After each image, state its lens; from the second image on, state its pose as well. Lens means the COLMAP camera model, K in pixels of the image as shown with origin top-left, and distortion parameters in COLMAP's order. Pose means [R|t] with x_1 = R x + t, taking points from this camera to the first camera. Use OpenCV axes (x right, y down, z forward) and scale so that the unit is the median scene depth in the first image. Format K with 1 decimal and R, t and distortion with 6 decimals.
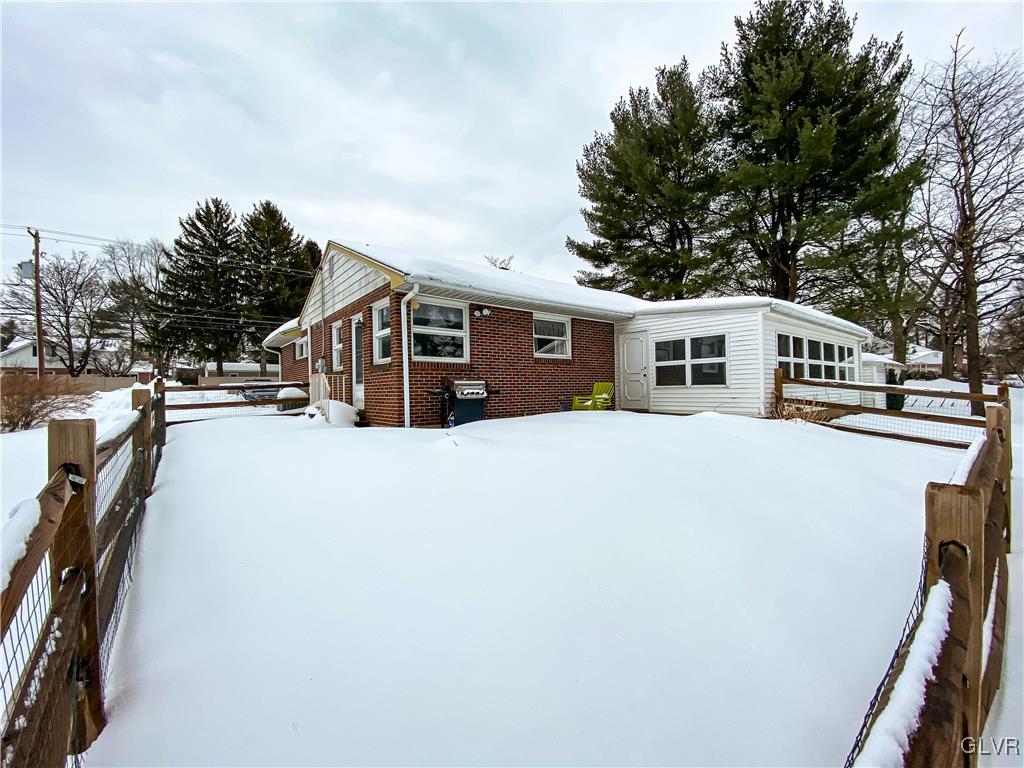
lens RADIAL K [[415.0, 0, 502.4], [0, 415.0, 383.4], [0, 0, 1]] dist [-0.001316, -0.011709]
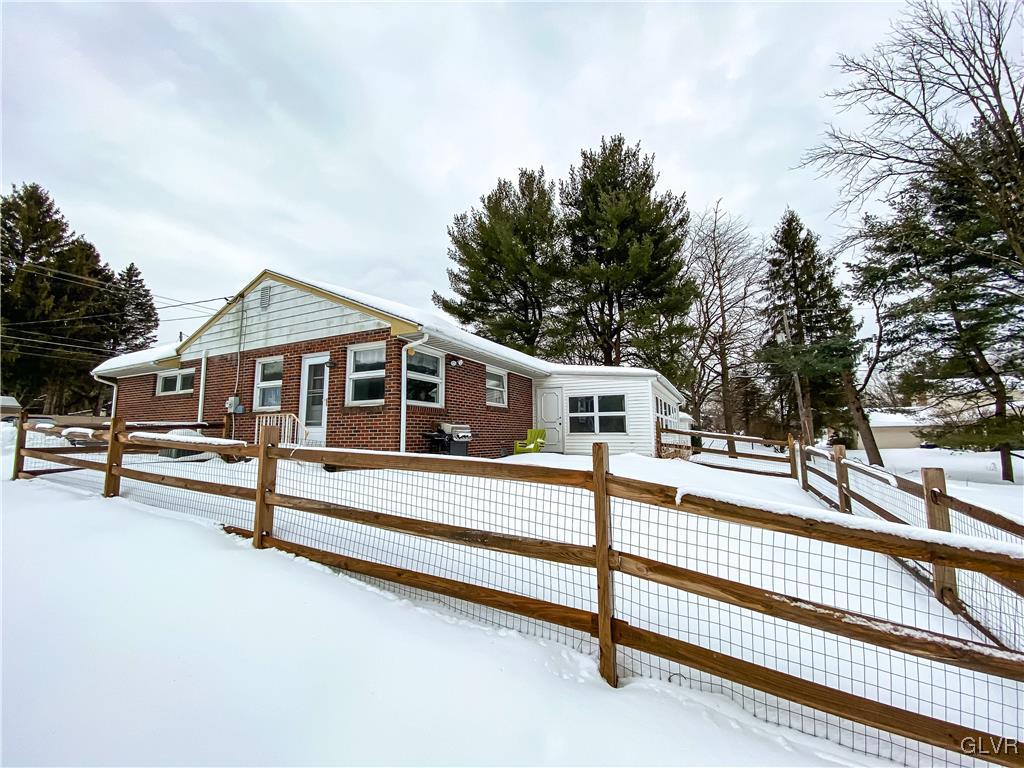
lens RADIAL K [[415.0, 0, 501.5], [0, 415.0, 387.6], [0, 0, 1]] dist [-0.001316, -0.011709]
pose [[0.907892, 0.062144, 0.414572, -0.173914], [-0.018427, 0.993911, -0.108632, 0.005366], [-0.418799, 0.090987, 0.903509, -0.018425]]
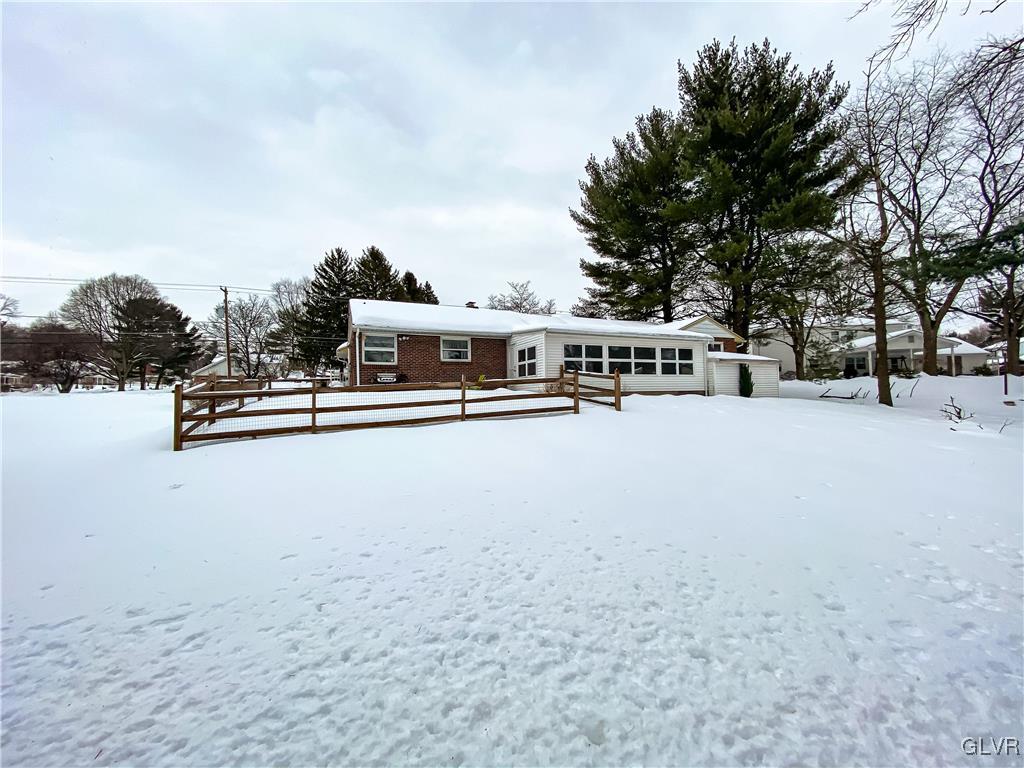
lens RADIAL K [[411.6, 0, 508.6], [0, 411.6, 383.9], [0, 0, 1]] dist [-0.007798, -0.000121]
pose [[0.965191, -0.008325, -0.261415, 0.402914], [0.005693, 0.999925, -0.010823, 0.026814], [0.261486, 0.008958, 0.965166, -0.308482]]
